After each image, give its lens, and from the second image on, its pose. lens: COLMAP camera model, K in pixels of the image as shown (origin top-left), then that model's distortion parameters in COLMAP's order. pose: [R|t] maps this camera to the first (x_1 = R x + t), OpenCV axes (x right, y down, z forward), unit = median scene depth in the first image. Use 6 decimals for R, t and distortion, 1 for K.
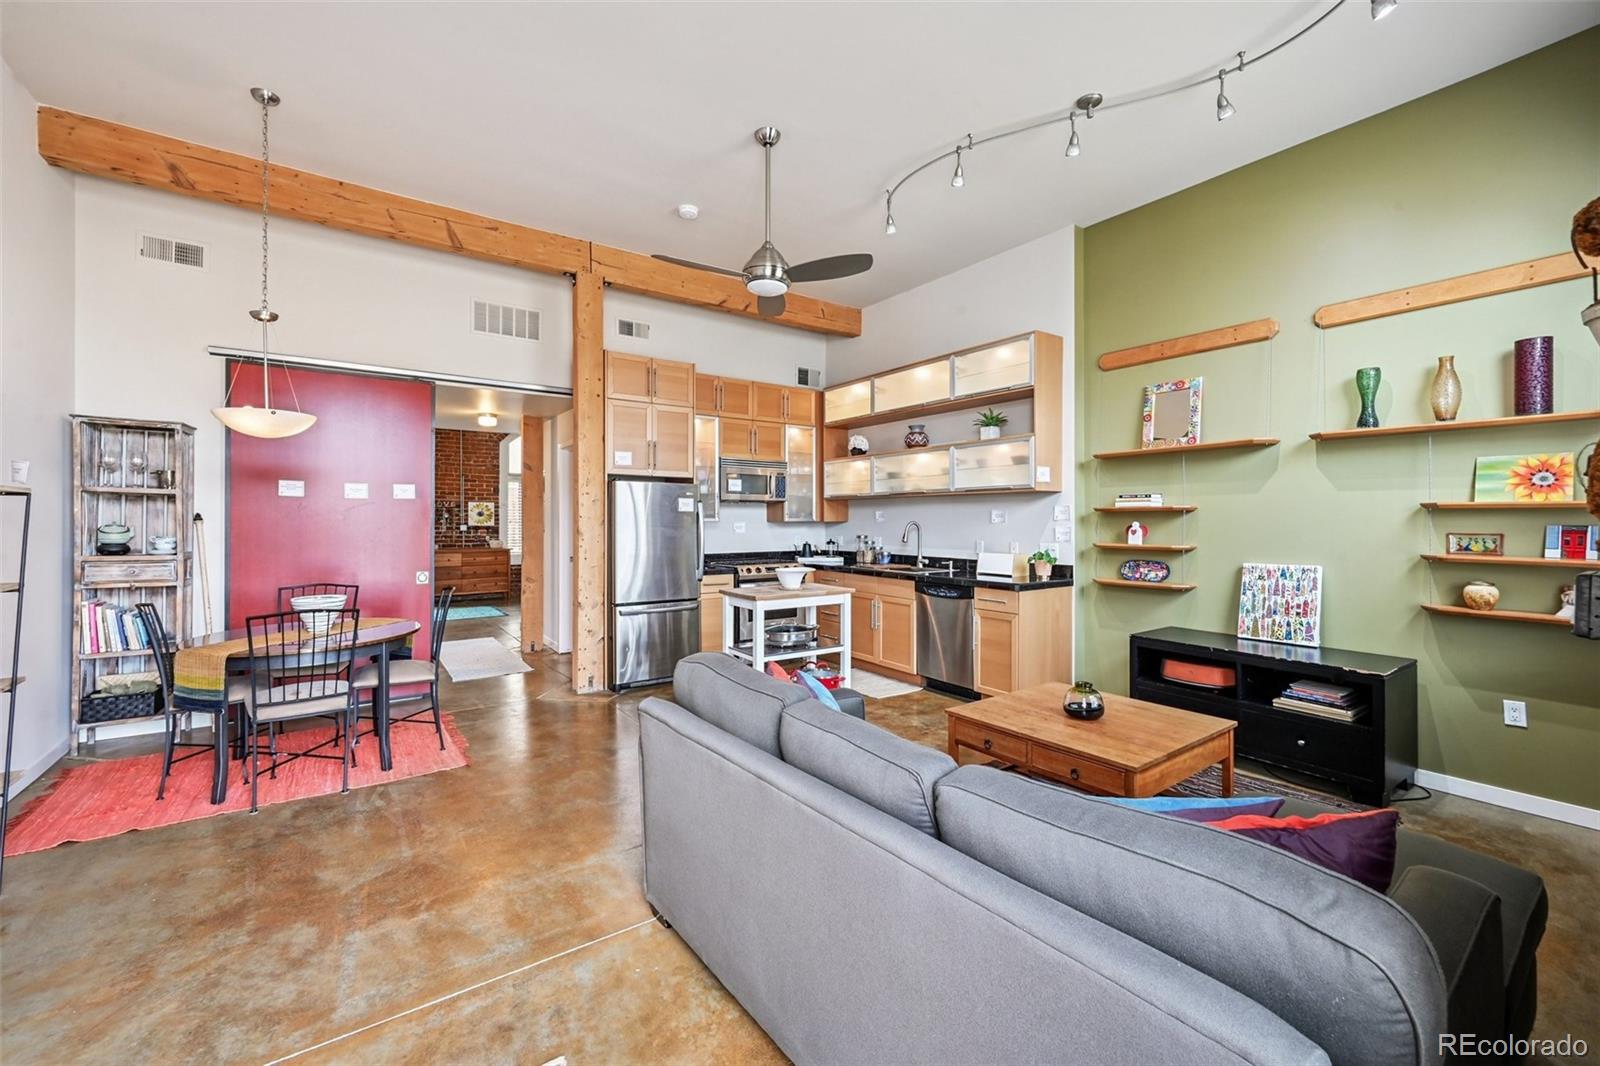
lens RADIAL K [[641.6, 0, 804.6], [0, 641.6, 520.5], [0, 0, 1]] dist [0.000283, -0.000079]
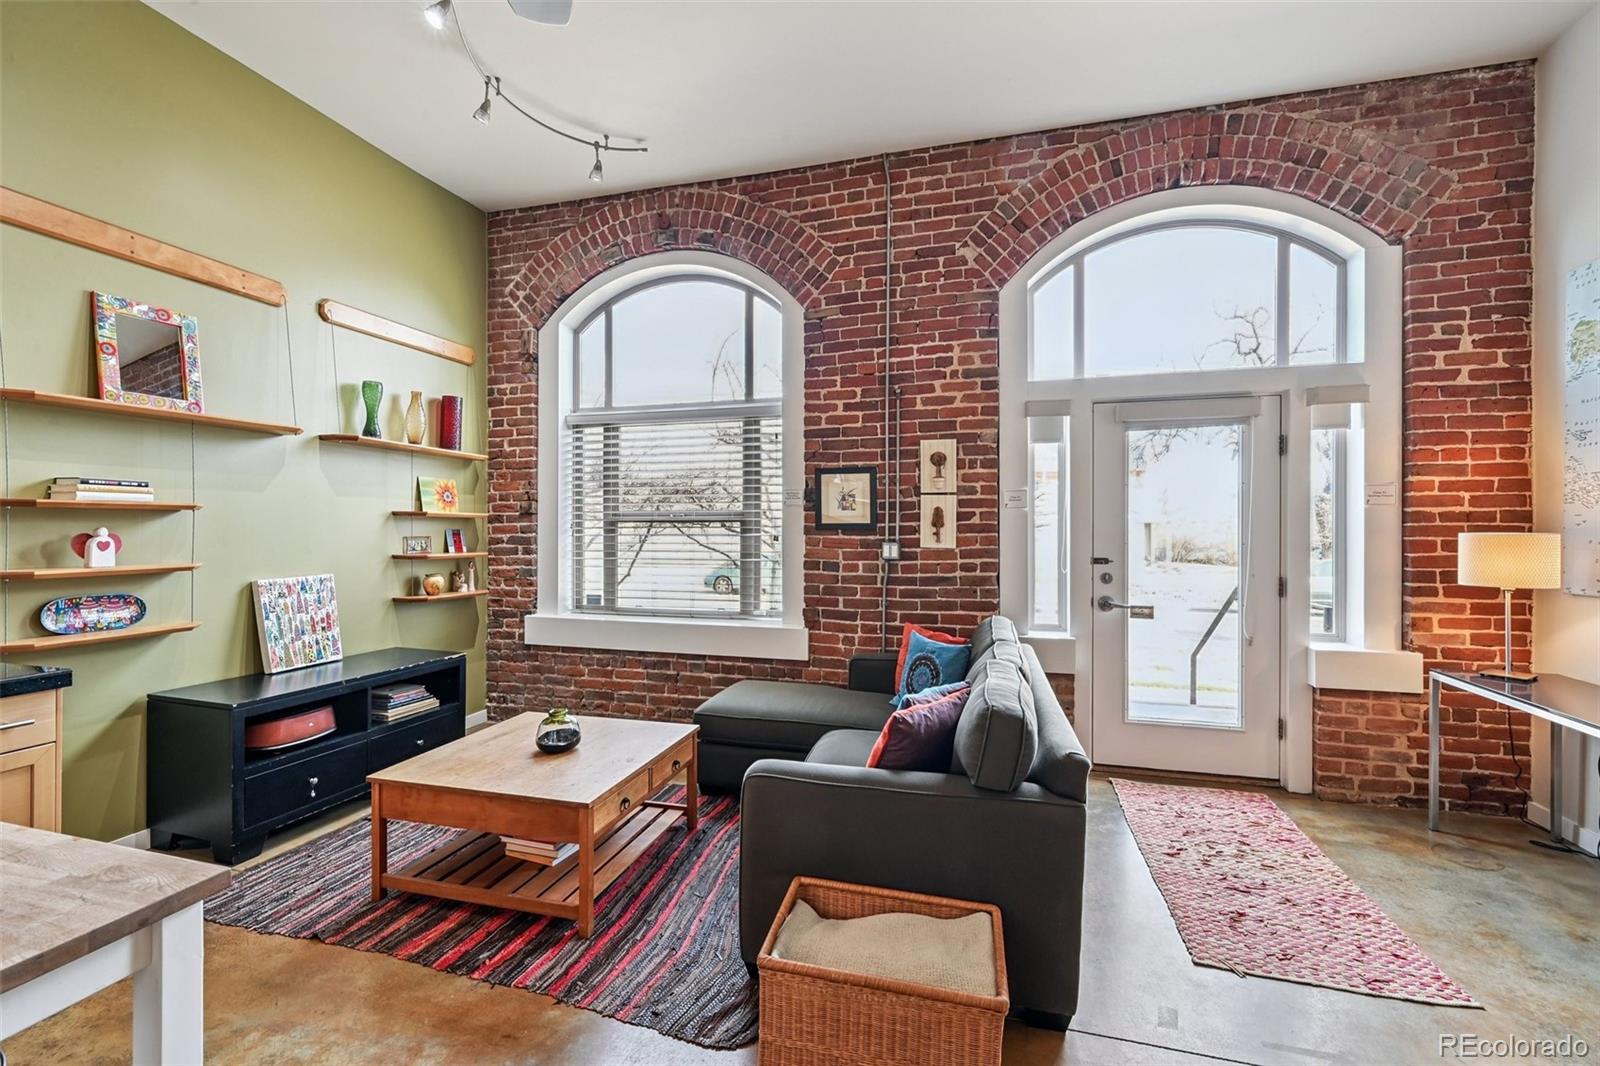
lens RADIAL K [[692.8, 0, 800.9], [0, 692.8, 528.5], [0, 0, 1]] dist [0.000500, 0.000155]
pose [[-0.625777, -0.002894, 0.779996, -0.294357], [-0.003033, 0.999995, 0.001276, 0.000318], [-0.779996, -0.001567, -0.625783, 0.763014]]
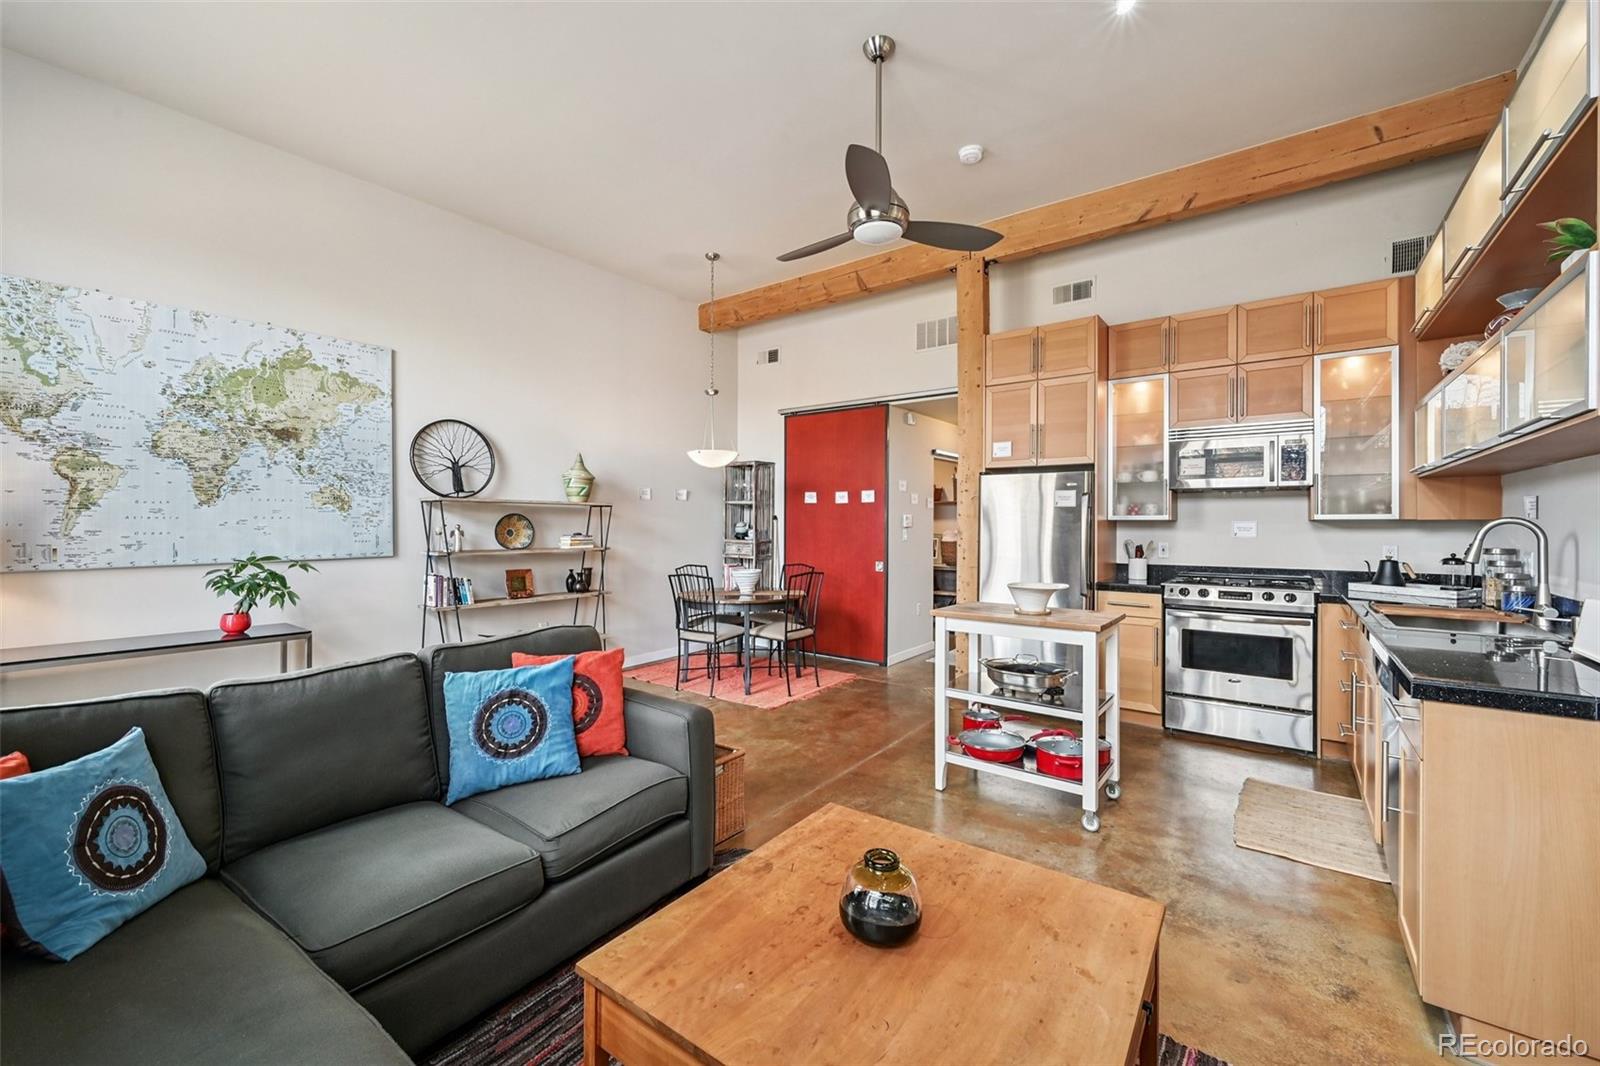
lens RADIAL K [[638.7, 0, 796.8], [0, 638.7, 526.4], [0, 0, 1]] dist [-0.000453, -0.000146]
pose [[0.303108, 0.004688, -0.952945, 0.486752], [-0.001973, 0.999989, 0.004292, 0.007828], [0.952954, 0.000579, 0.303114, 0.457917]]
